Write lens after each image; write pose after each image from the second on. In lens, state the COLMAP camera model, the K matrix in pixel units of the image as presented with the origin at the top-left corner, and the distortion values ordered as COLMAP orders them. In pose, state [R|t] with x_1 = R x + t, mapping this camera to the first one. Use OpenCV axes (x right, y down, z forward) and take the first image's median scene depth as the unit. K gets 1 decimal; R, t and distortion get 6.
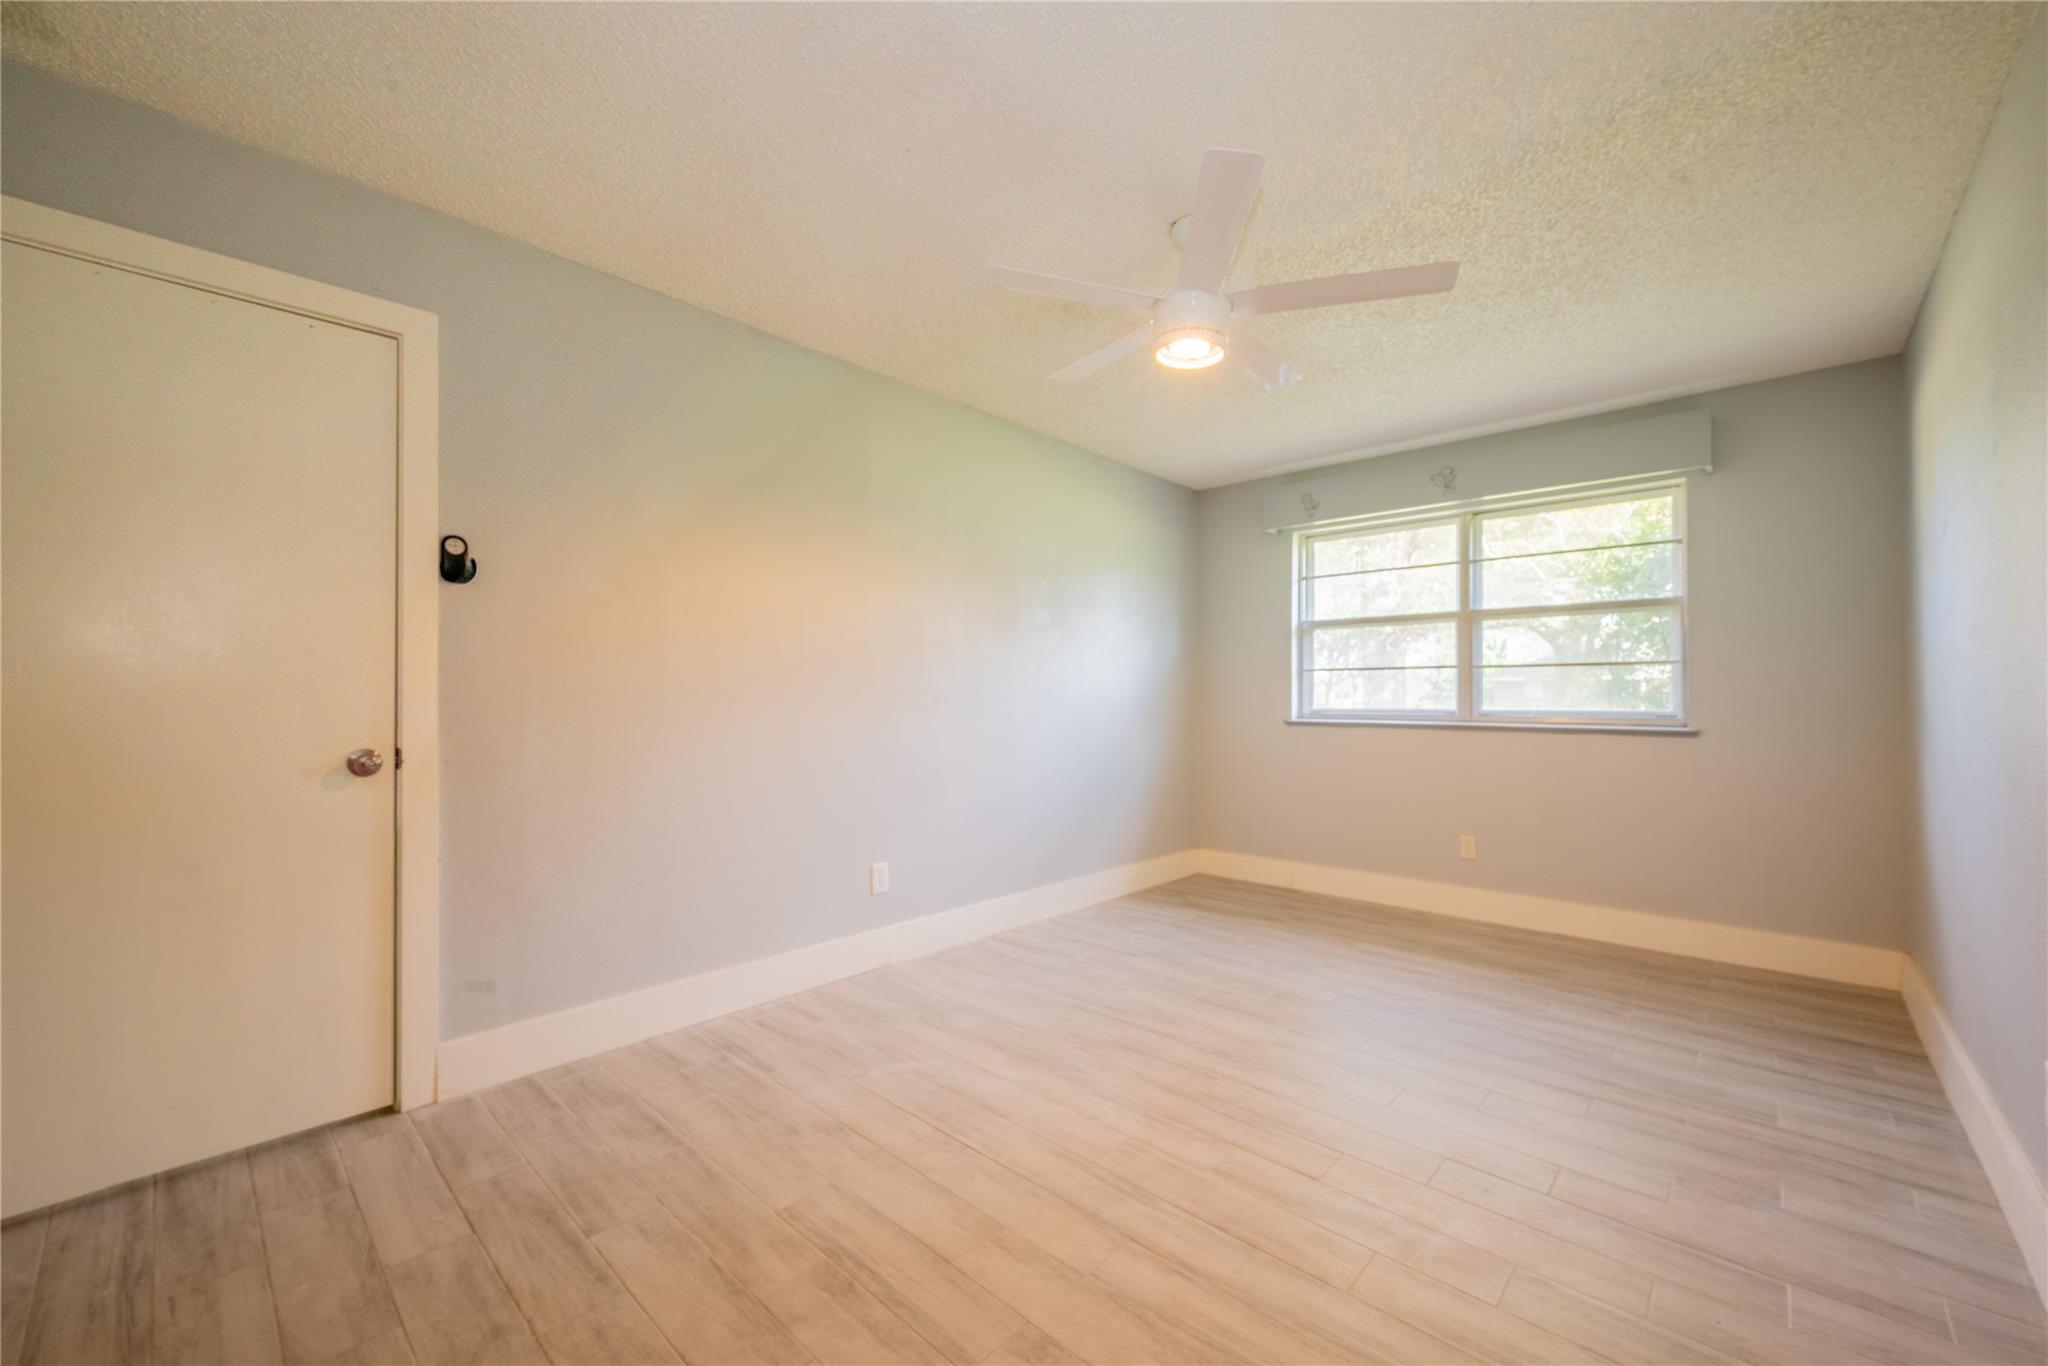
lens RADIAL K [[801.1, 0, 1033.1], [0, 801.1, 694.6], [0, 0, 1]] dist [0.002023, -0.000040]
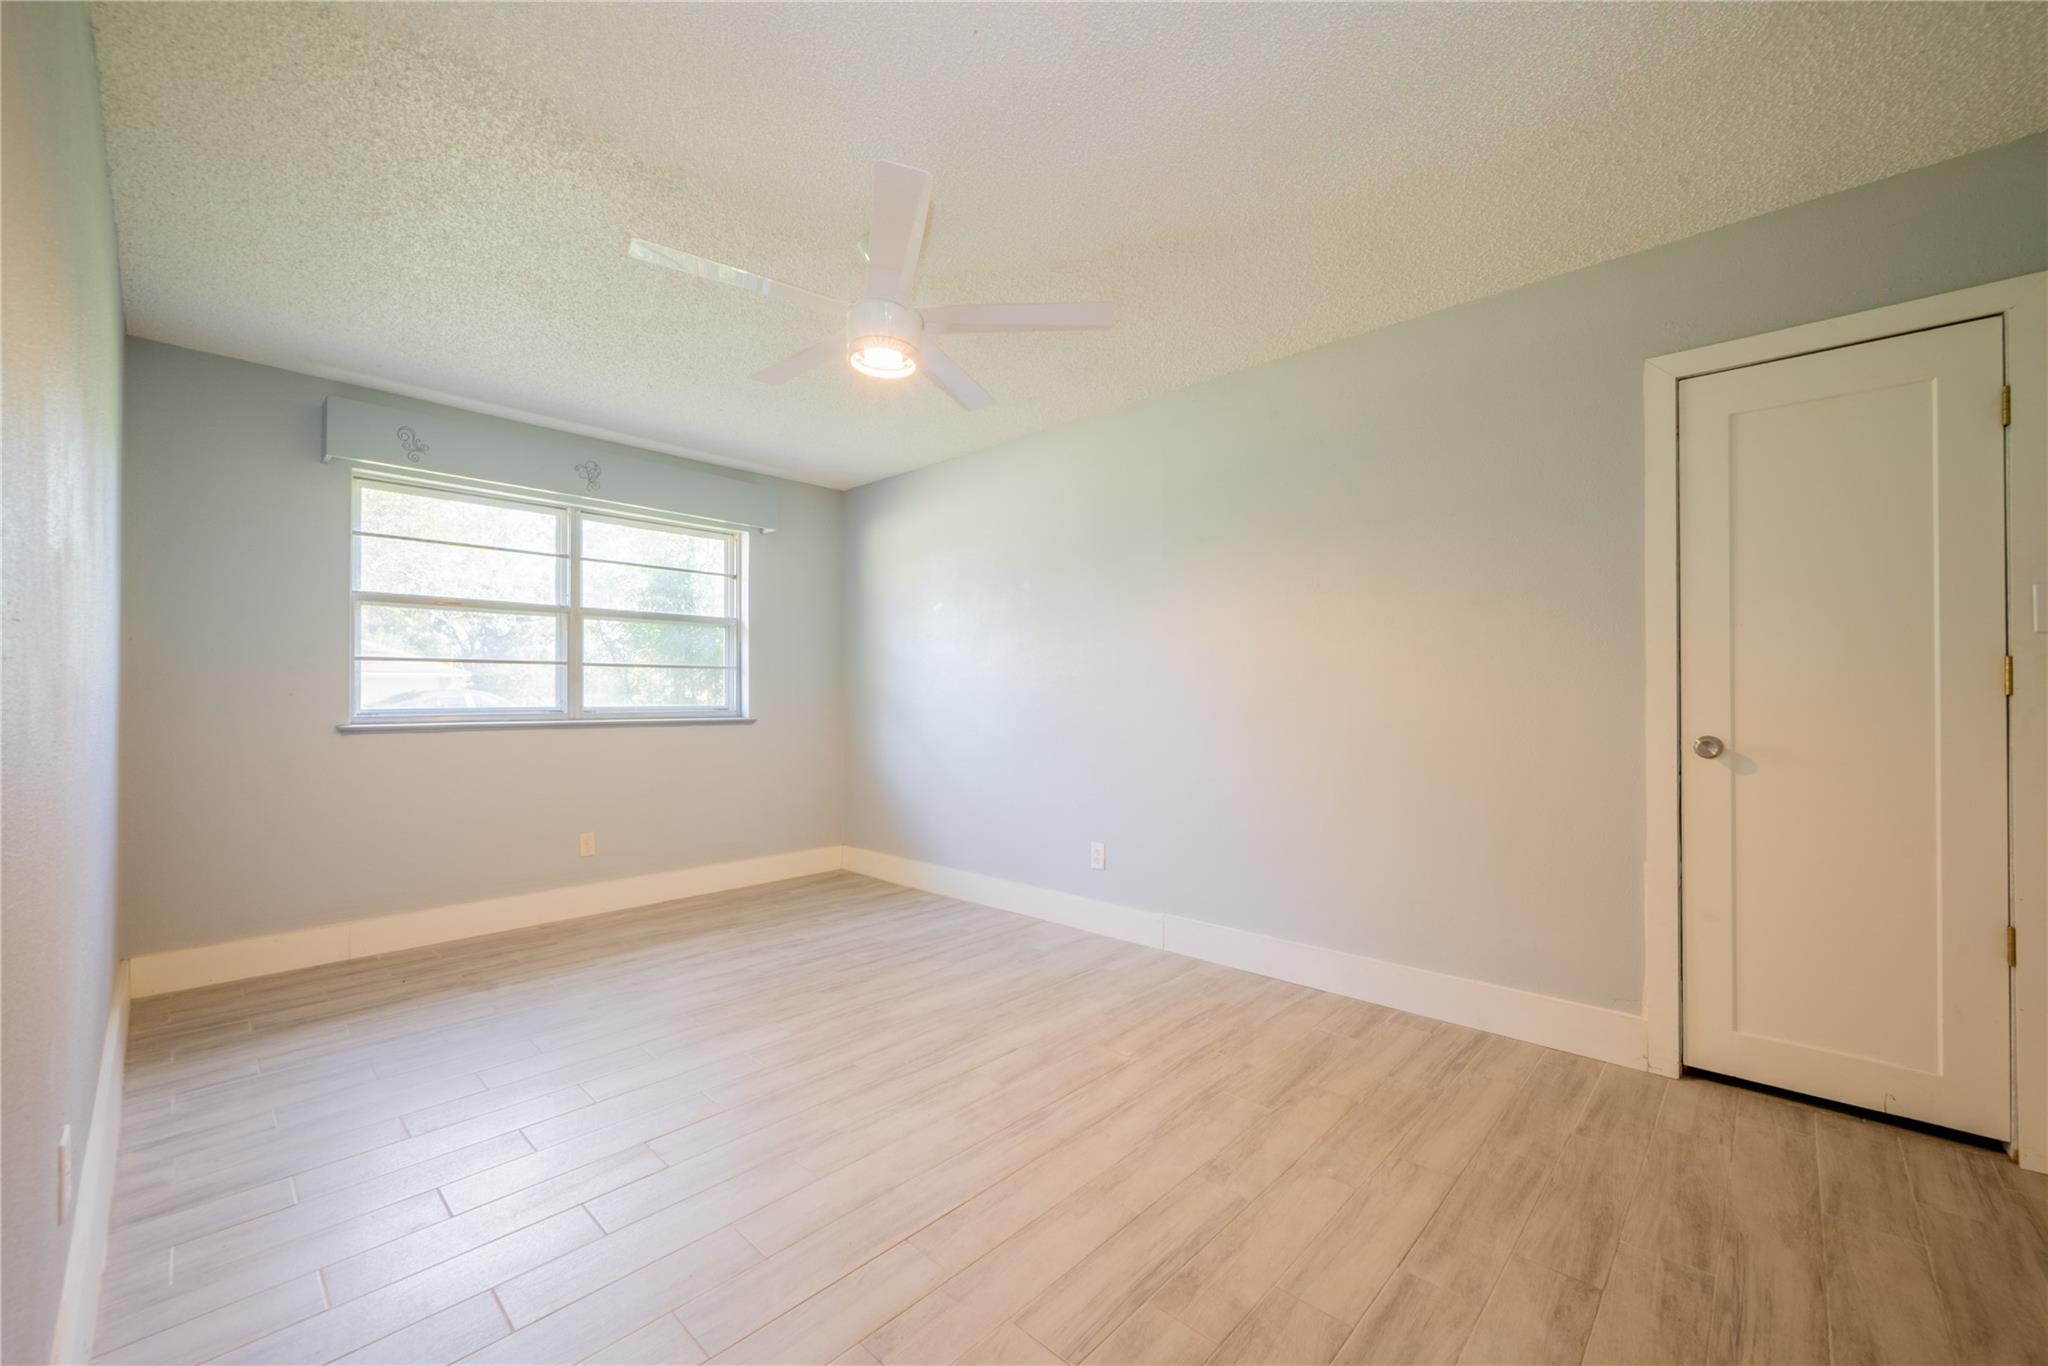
lens RADIAL K [[806.2, 0, 1035.6], [0, 806.2, 689.2], [0, 0, 1]] dist [0.002055, -0.000589]
pose [[0.007488, 0.006474, 0.999951, -0.642090], [-0.003343, 0.999974, -0.006449, 0.002112], [-0.999966, -0.003294, 0.007510, 0.605707]]
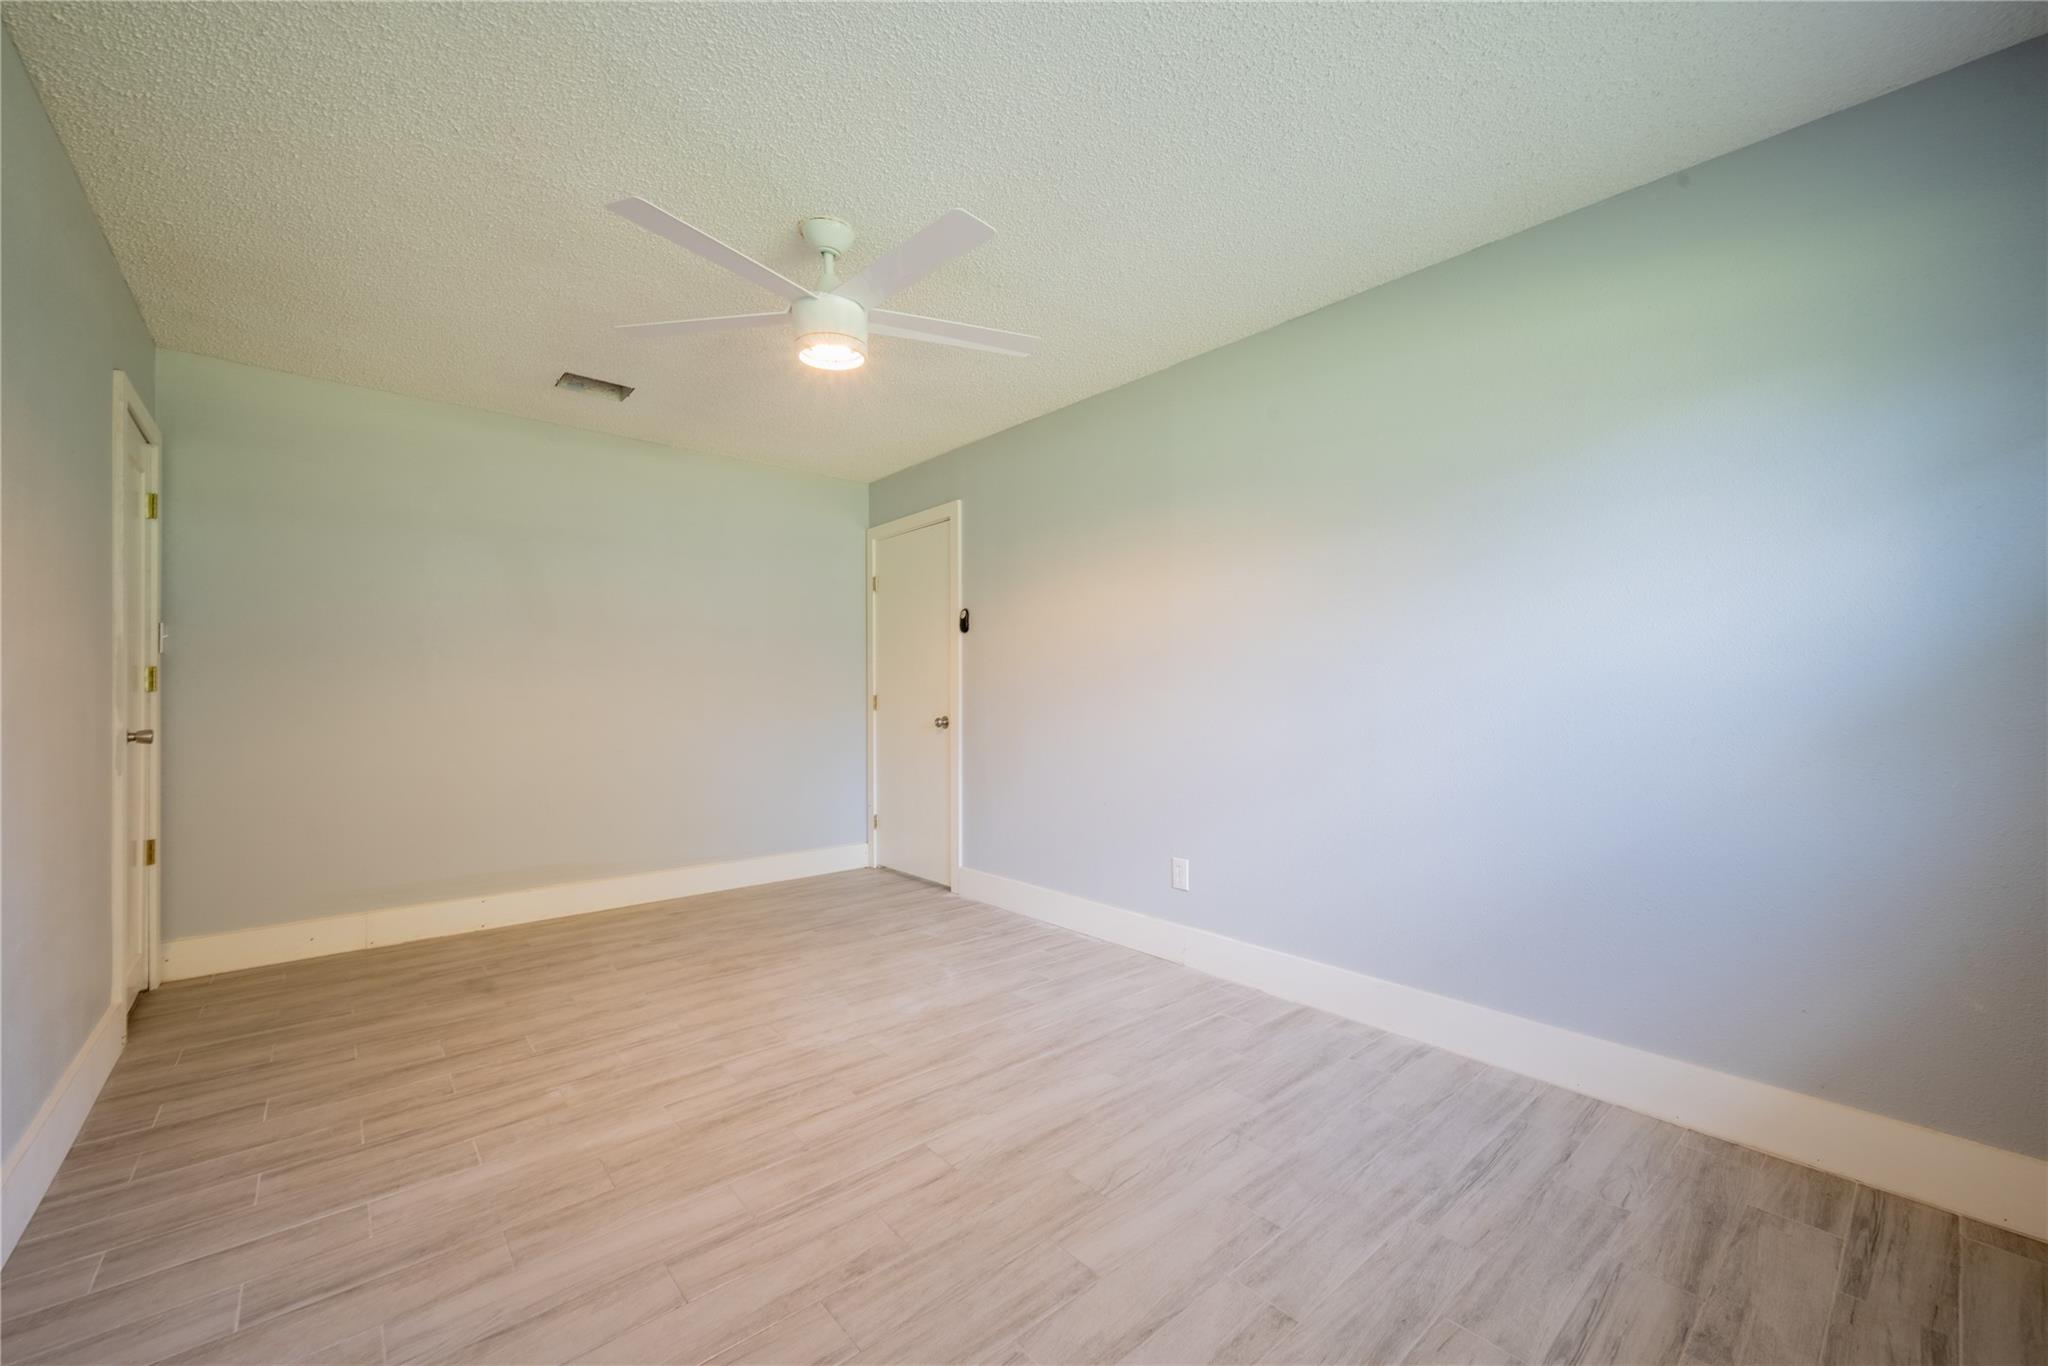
lens RADIAL K [[806.2, 0, 1035.6], [0, 806.2, 689.2], [0, 0, 1]] dist [0.002055, -0.000589]
pose [[-0.102384, -0.004564, -0.994734, 0.920980], [0.005356, 0.999972, -0.005139, 0.006390], [0.994731, -0.005854, -0.102357, 1.044188]]
